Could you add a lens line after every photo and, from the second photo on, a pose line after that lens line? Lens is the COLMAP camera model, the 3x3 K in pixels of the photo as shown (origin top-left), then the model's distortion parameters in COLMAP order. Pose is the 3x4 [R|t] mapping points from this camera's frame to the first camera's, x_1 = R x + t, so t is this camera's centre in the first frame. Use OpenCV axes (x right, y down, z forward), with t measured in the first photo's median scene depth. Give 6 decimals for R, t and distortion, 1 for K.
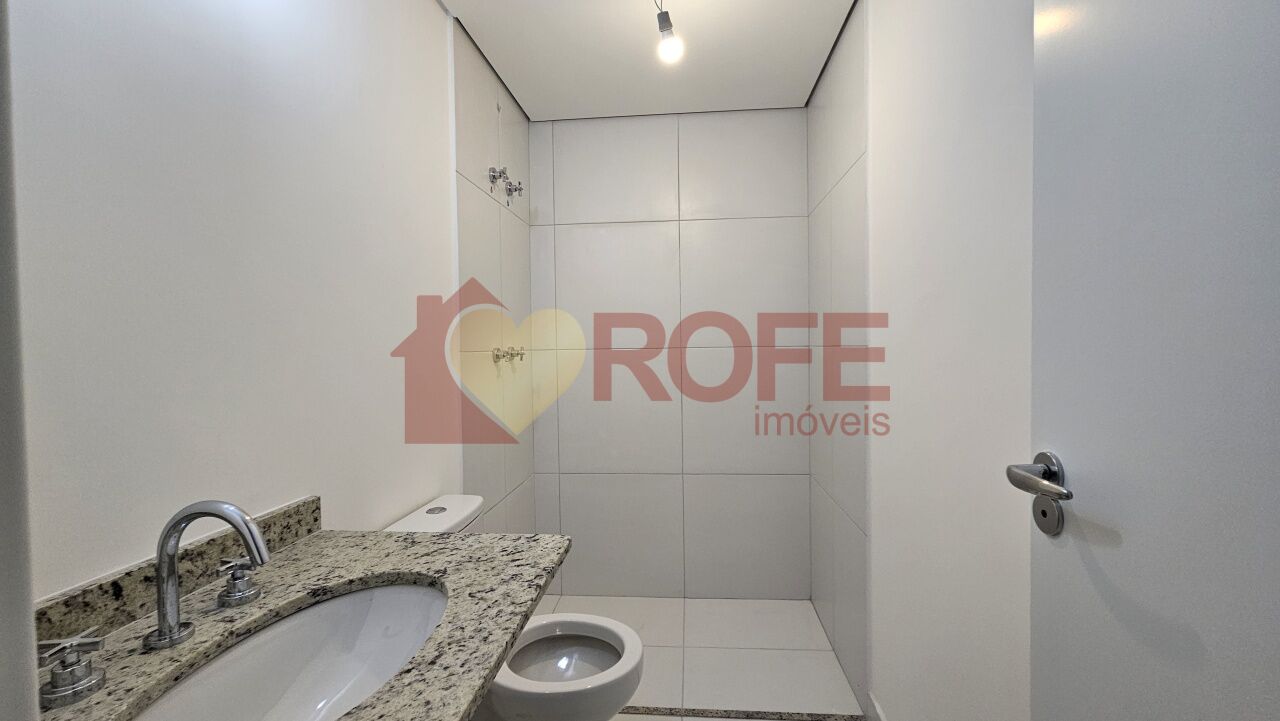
lens RADIAL K [[518.5, 0, 641.0], [0, 518.5, 361.2], [0, 0, 1]] dist [0.023319, 0.000640]
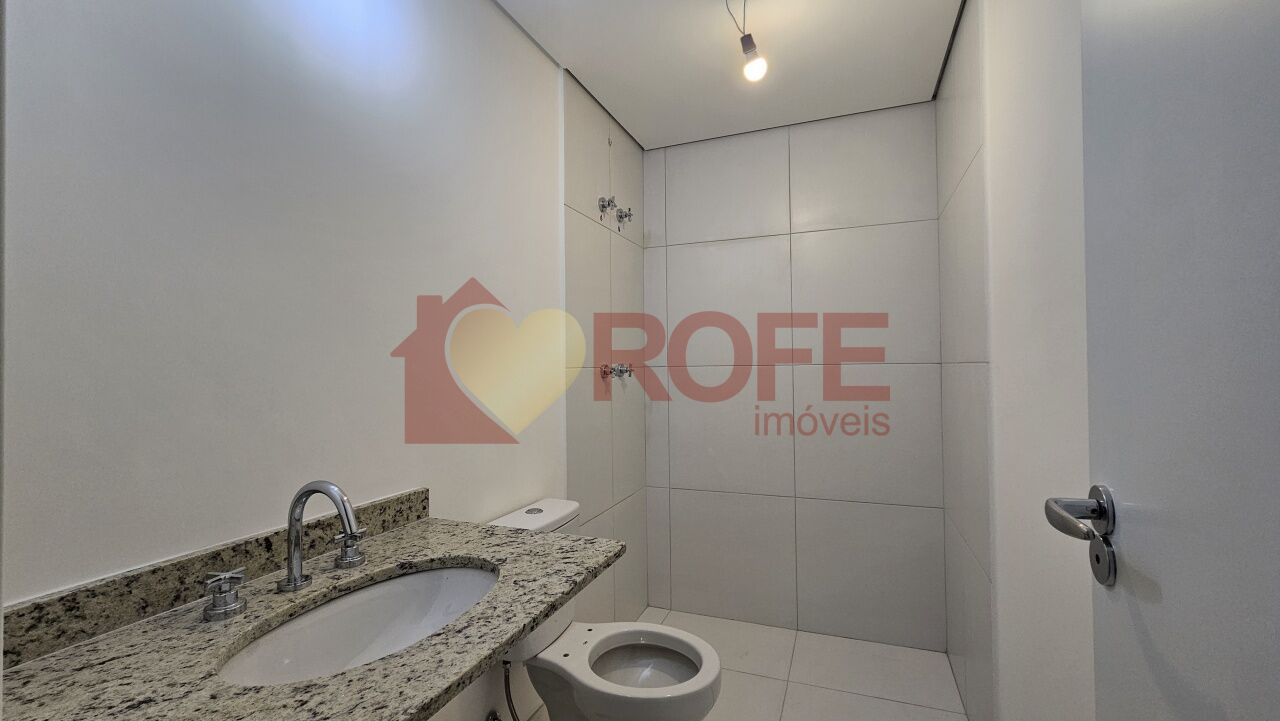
lens RADIAL K [[518.5, 0, 632.5], [0, 518.5, 359.7], [0, 0, 1]] dist [0.023319, 0.000640]
pose [[0.962706, 0.000010, -0.270549, 0.187779], [-0.009426, 0.999394, -0.033502, 0.001091], [0.270384, 0.034803, 0.962123, -0.028783]]
